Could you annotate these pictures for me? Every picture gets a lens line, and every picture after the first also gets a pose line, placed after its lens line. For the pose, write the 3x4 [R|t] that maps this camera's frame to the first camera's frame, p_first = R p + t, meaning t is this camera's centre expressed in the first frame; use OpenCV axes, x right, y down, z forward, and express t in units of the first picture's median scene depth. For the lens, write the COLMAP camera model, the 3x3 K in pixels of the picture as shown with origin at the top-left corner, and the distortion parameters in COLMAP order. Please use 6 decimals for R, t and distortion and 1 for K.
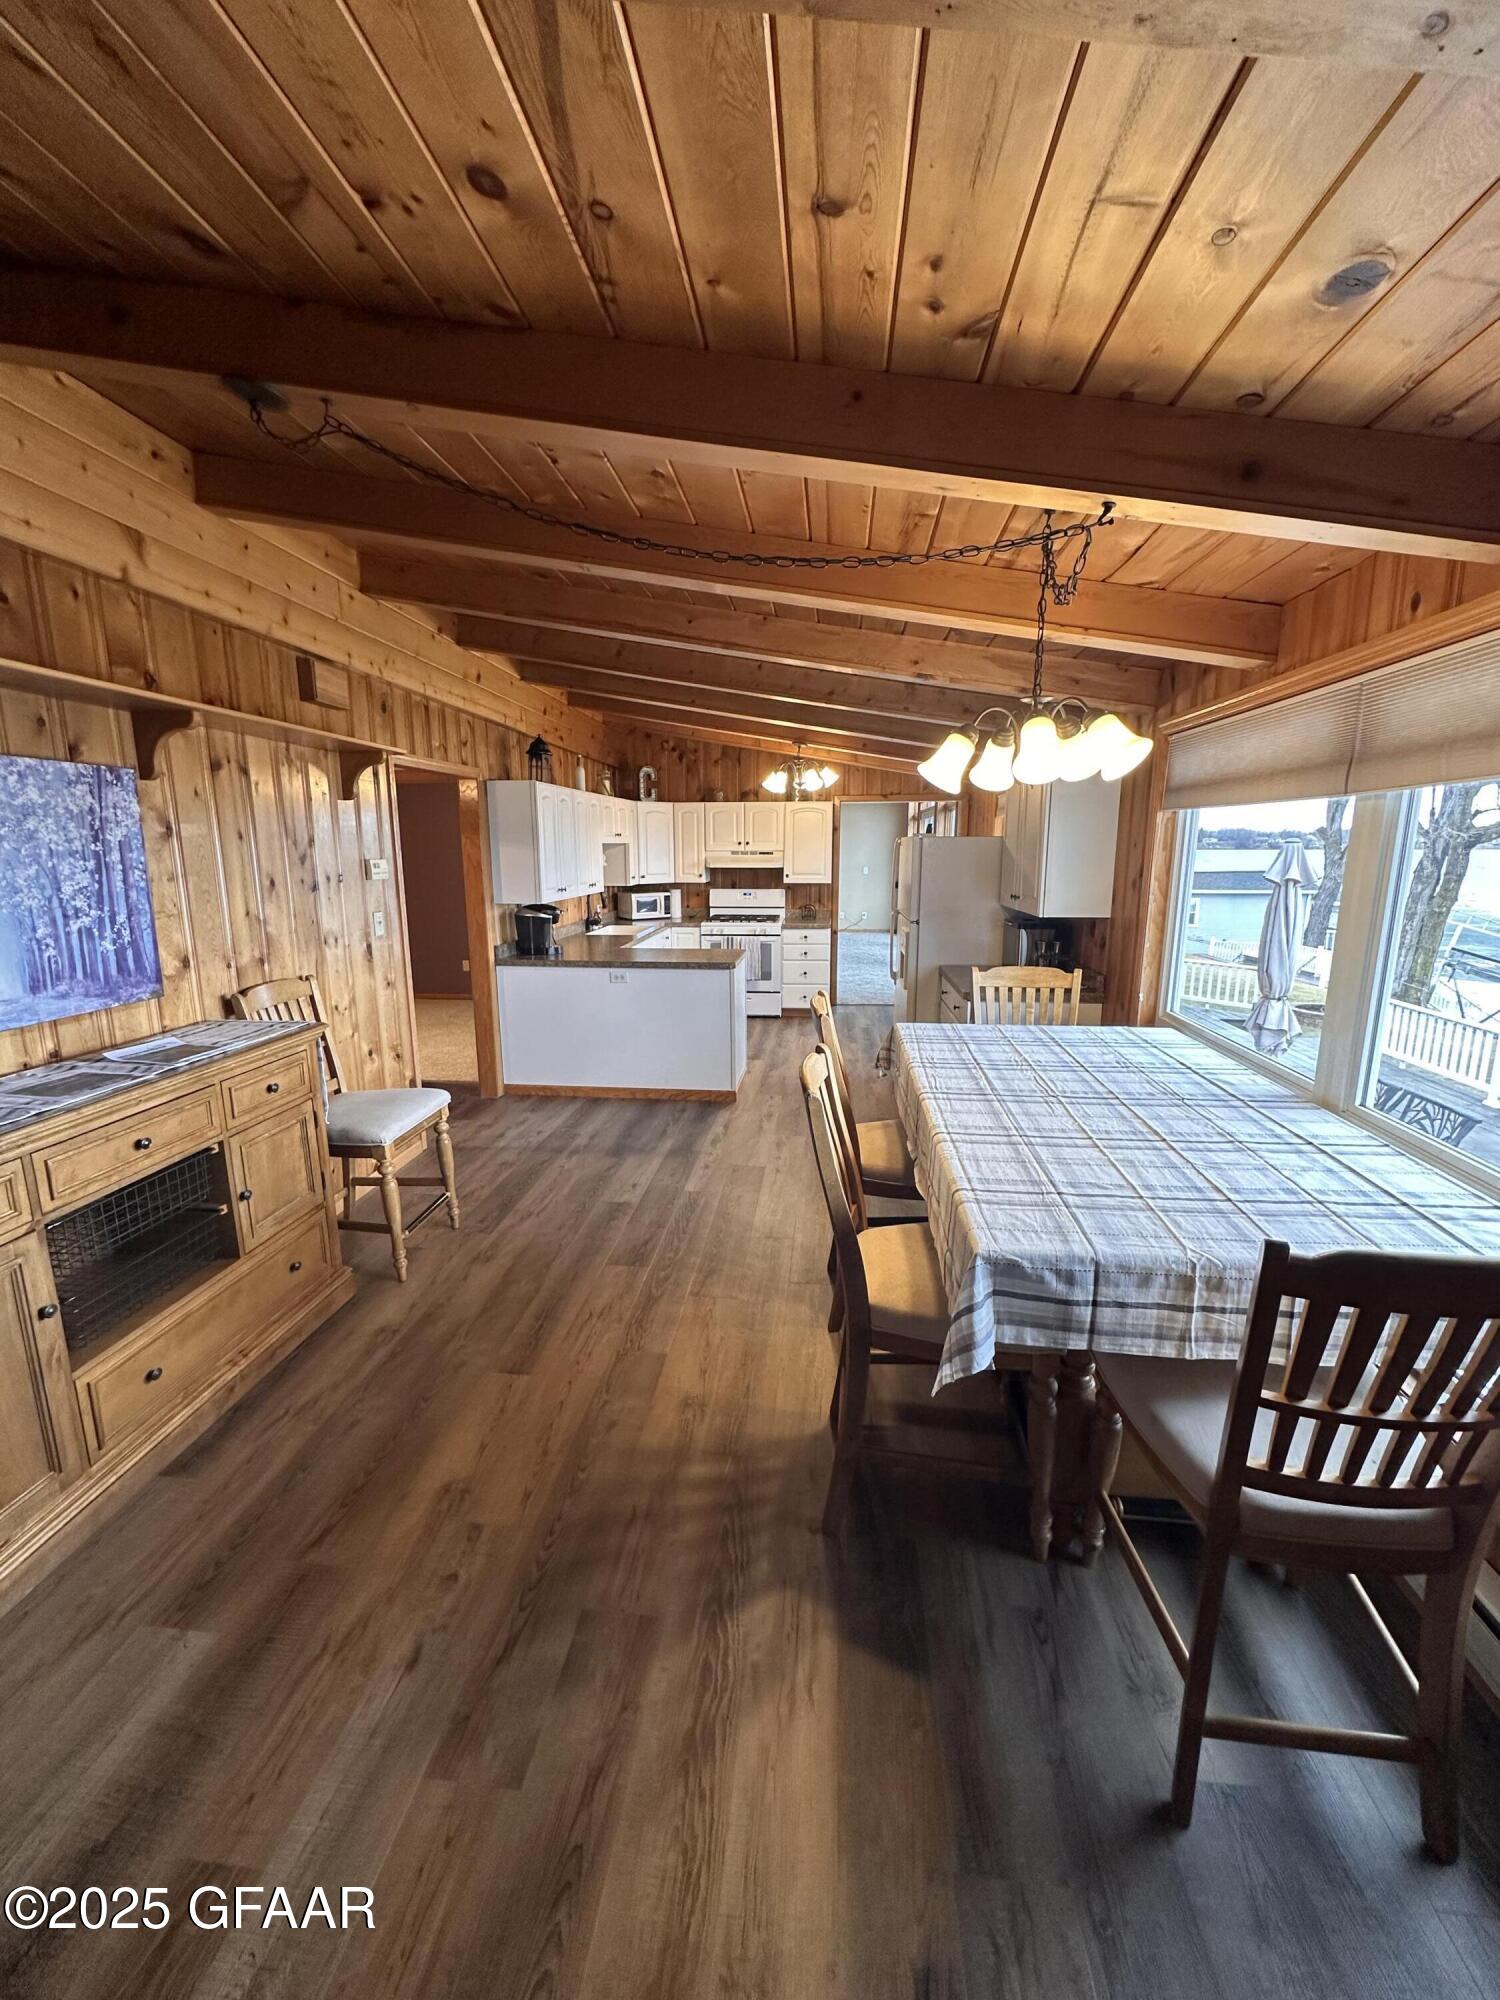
lens RADIAL K [[794.1, 0, 748.4], [0, 794.1, 1003.2], [0, 0, 1]] dist [-0.000733, -0.000390]
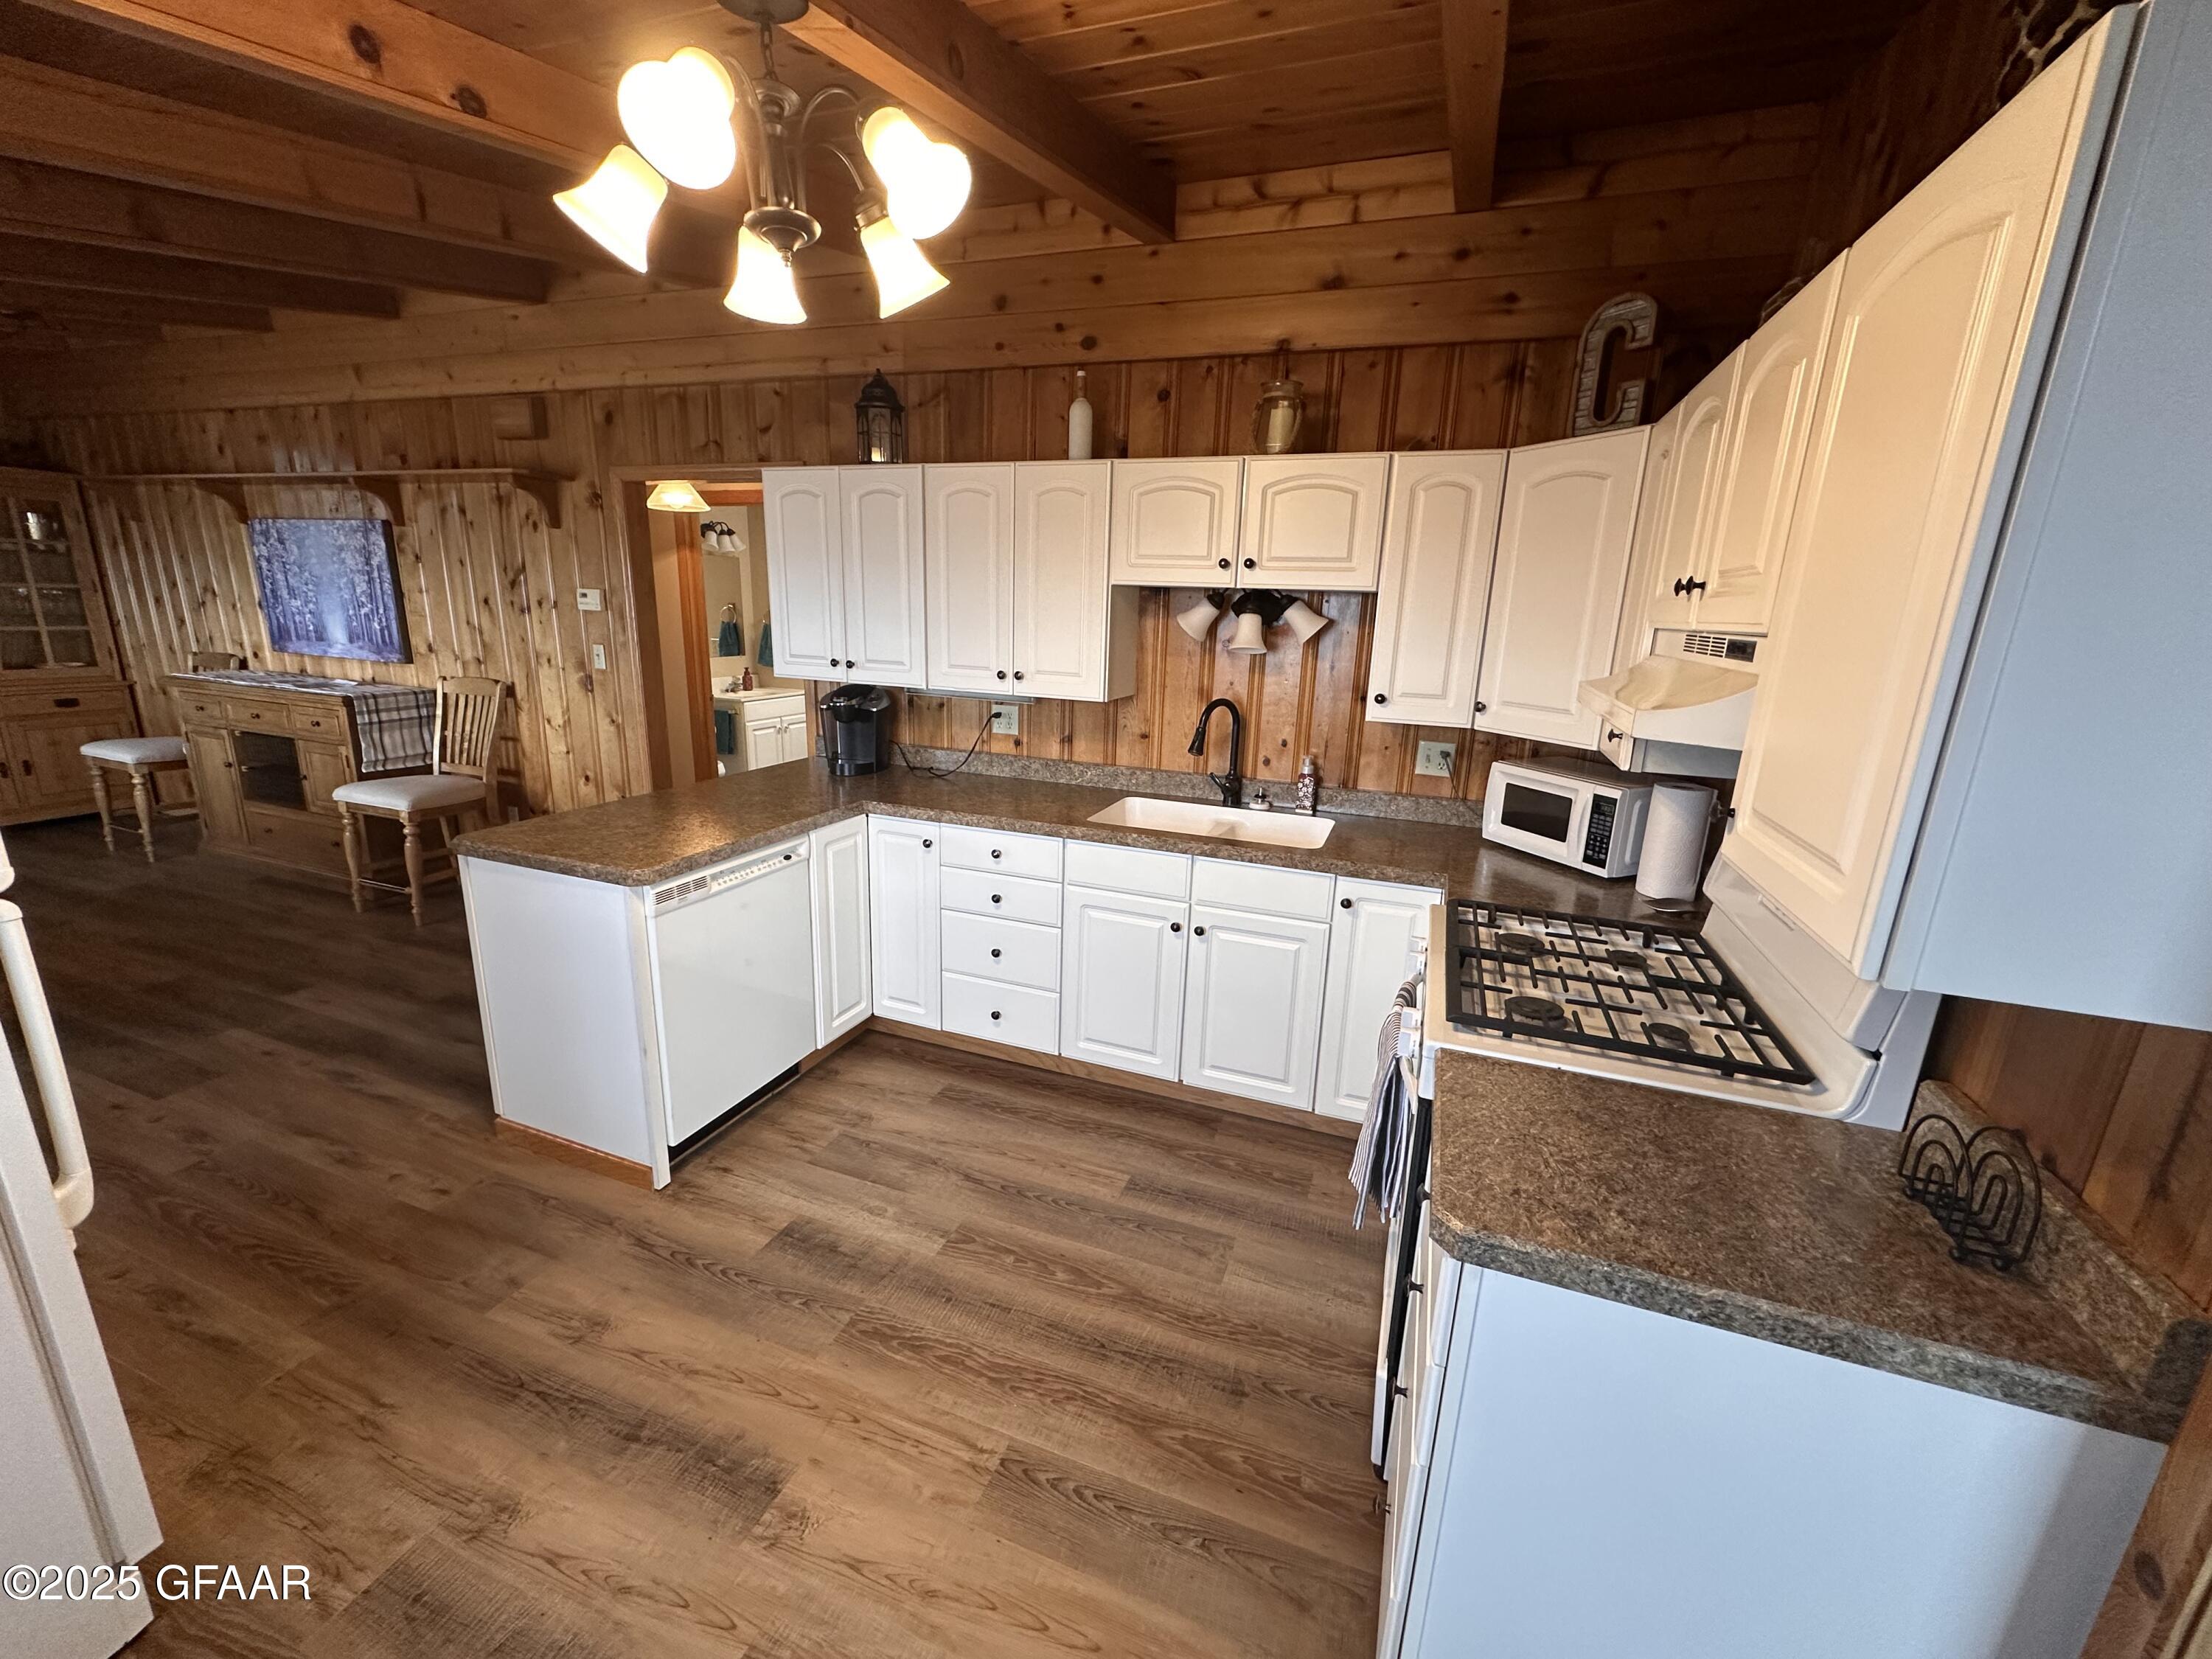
lens RADIAL K [[878.3, 0, 1106.0], [0, 878.3, 829.5], [0, 0, 1]] dist [-0.000733, -0.000390]
pose [[-0.245086, 0.238282, -0.939763, 0.470163], [-0.222190, 0.929721, 0.293683, -0.378722], [0.943697, 0.280784, -0.174918, 1.946701]]
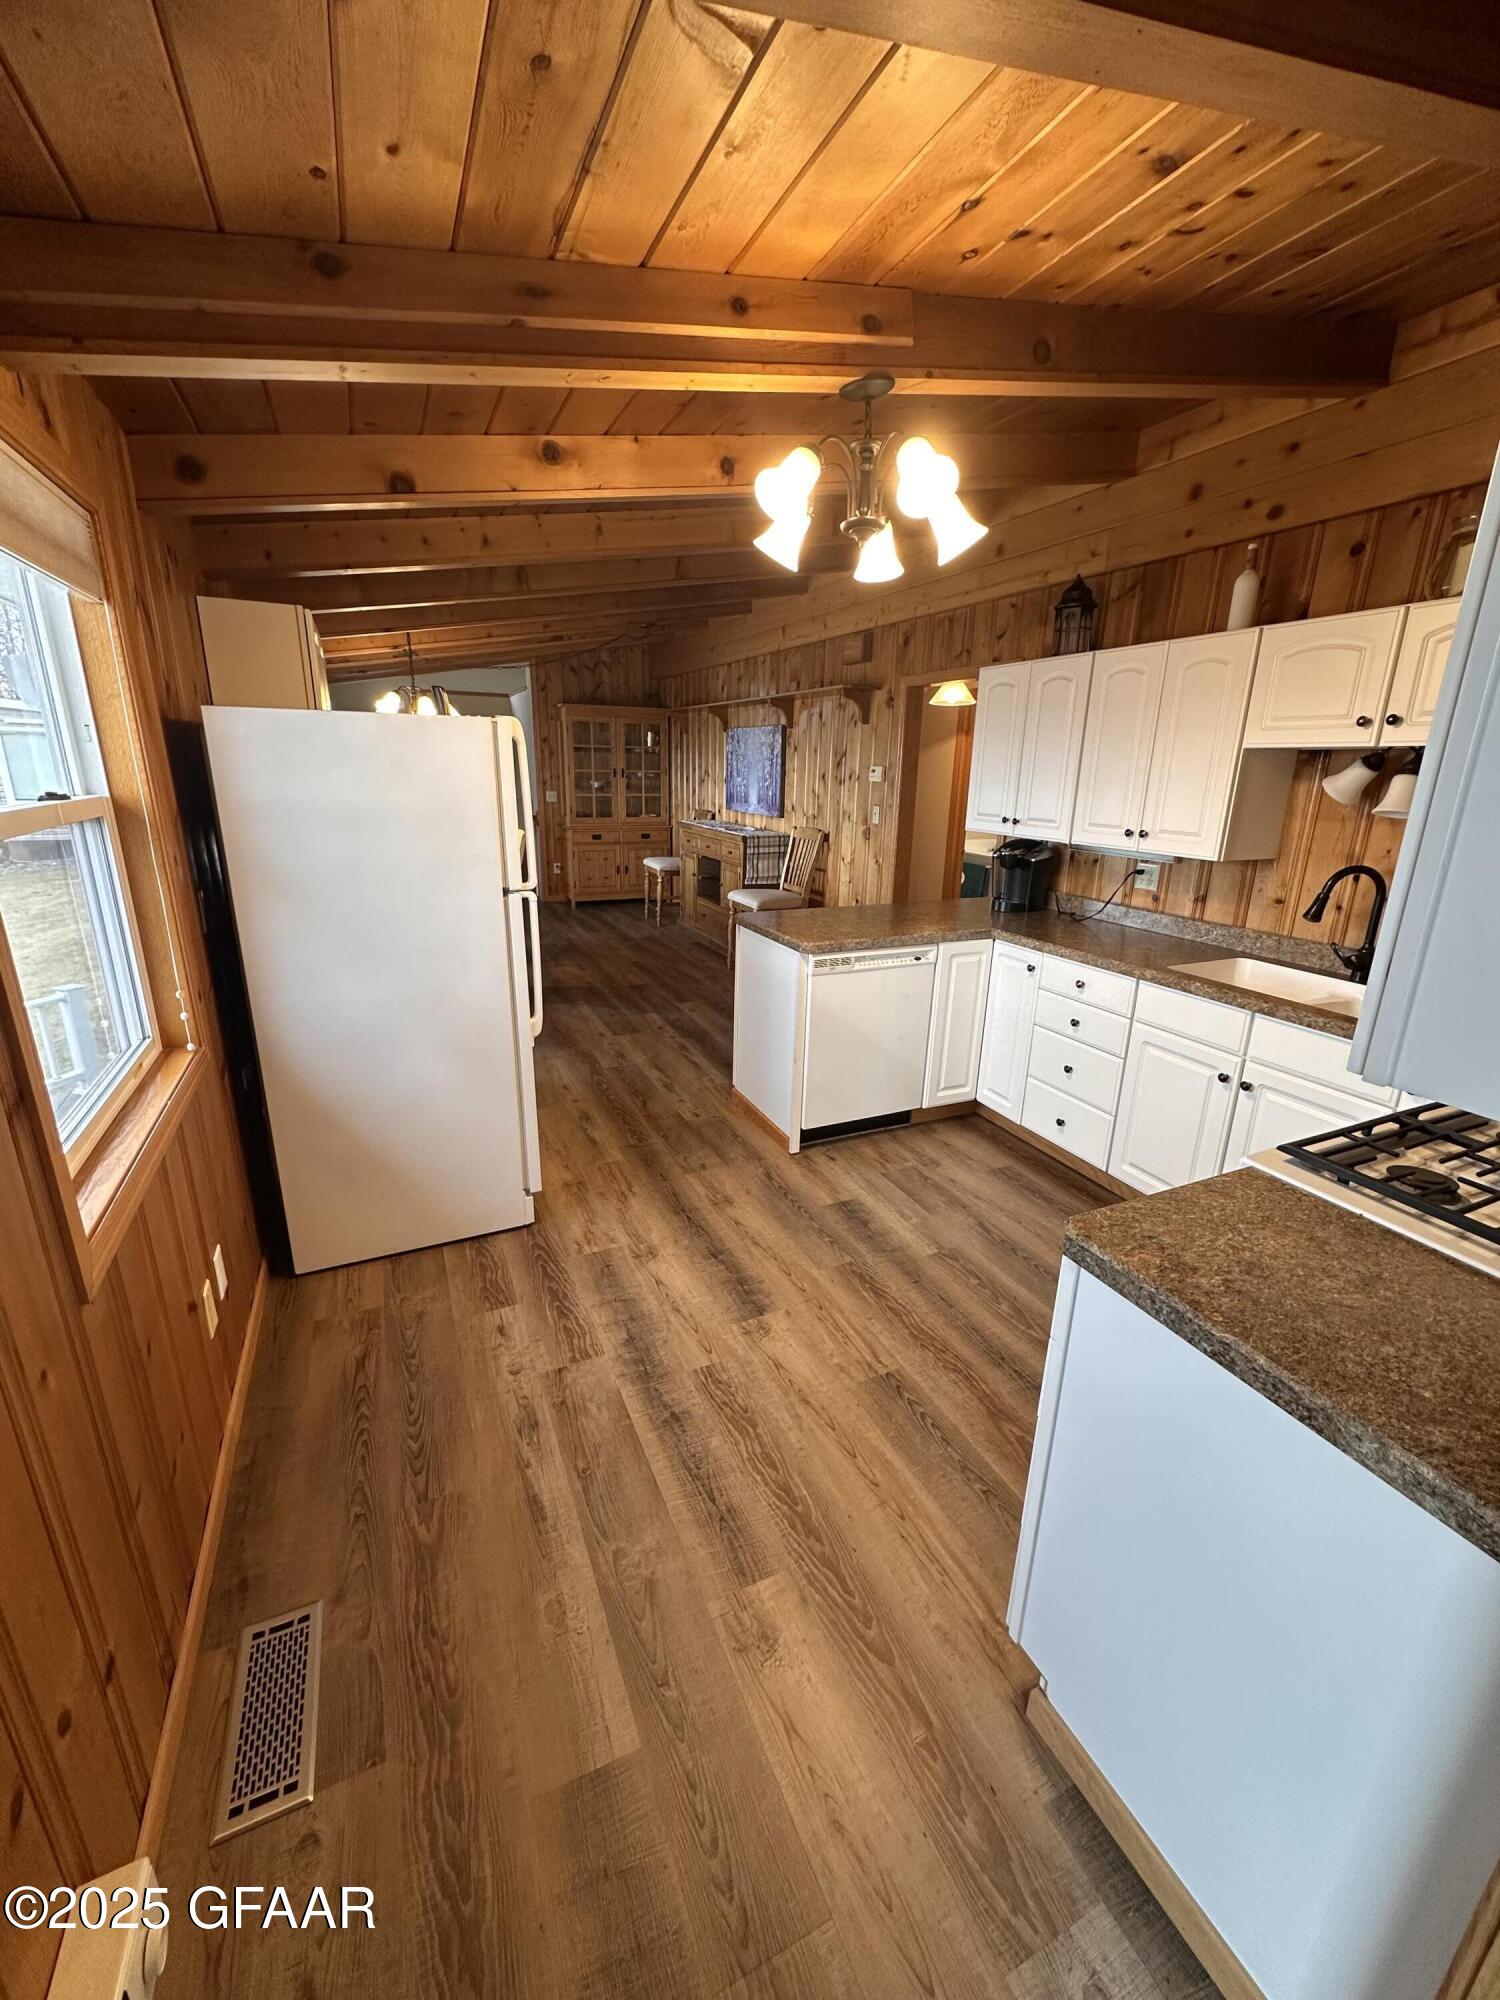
lens RADIAL K [[794.1, 0, 748.4], [0, 794.1, 1003.2], [0, 0, 1]] dist [-0.000733, -0.000390]
pose [[-0.856835, 0.137642, -0.496879, 0.473480], [-0.114669, 0.888699, 0.443921, -0.417353], [0.502678, 0.437344, -0.745685, 2.176966]]
